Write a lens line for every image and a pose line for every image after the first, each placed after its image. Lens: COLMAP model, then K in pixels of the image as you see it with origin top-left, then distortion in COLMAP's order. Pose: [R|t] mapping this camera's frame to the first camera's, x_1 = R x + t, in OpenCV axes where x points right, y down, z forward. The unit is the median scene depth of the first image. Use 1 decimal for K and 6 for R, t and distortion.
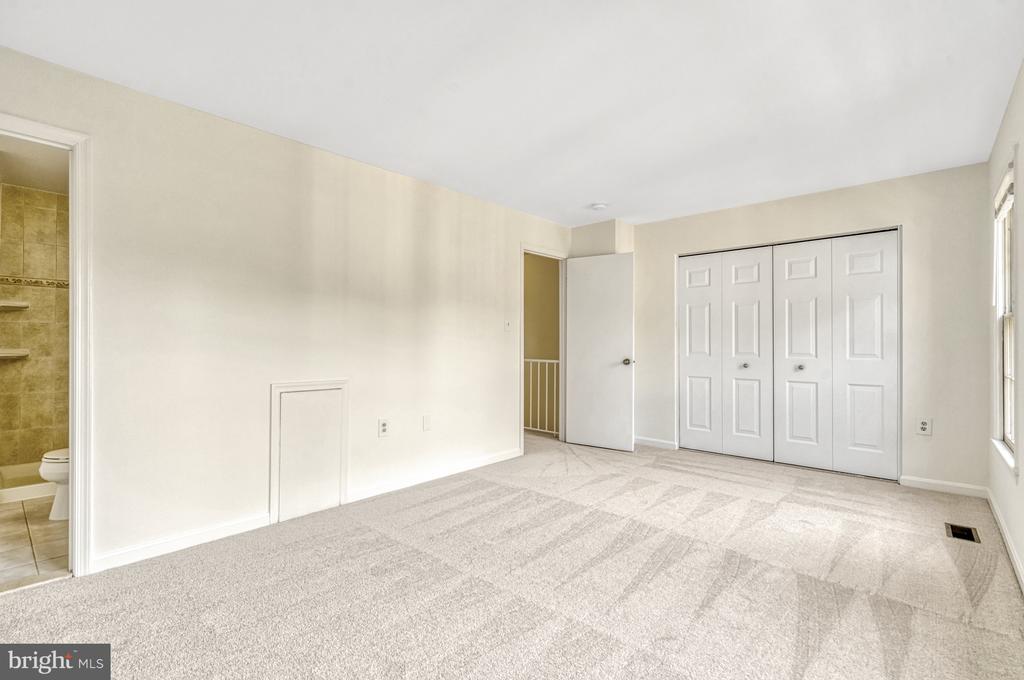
lens RADIAL K [[471.6, 0, 510.7], [0, 471.6, 345.2], [0, 0, 1]] dist [0.002598, 0.000341]
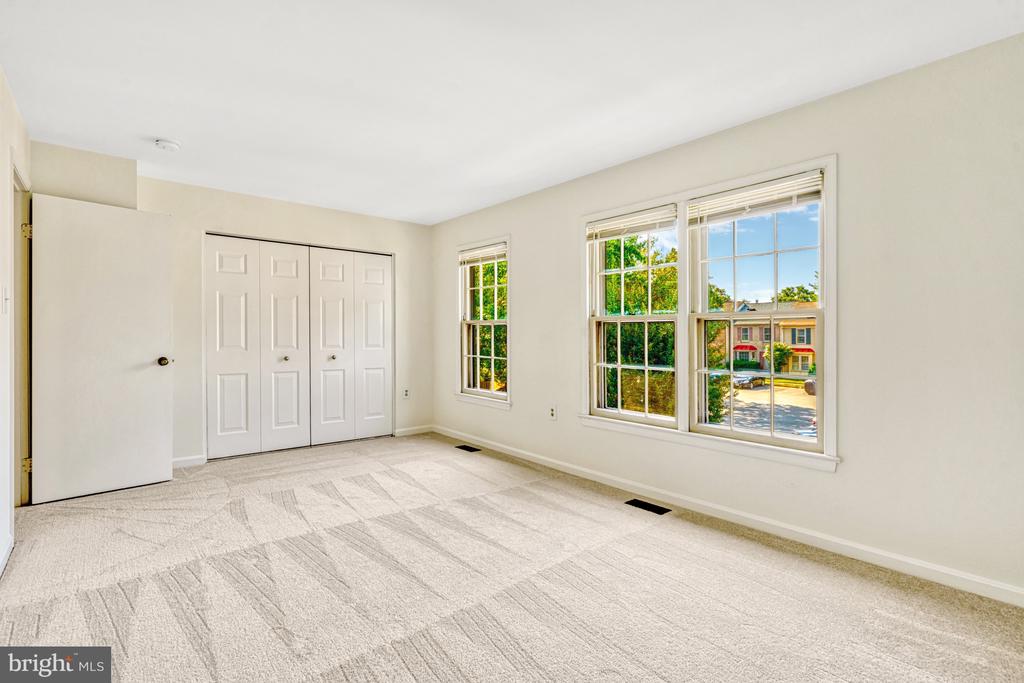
lens RADIAL K [[470.8, 0, 510.7], [0, 470.8, 335.9], [0, 0, 1]] dist [-0.000827, -0.000060]
pose [[0.148478, 0.001573, 0.988914, -0.560366], [0.001570, 0.999997, -0.001827, -0.003400], [-0.988914, 0.001823, 0.148475, 0.483637]]
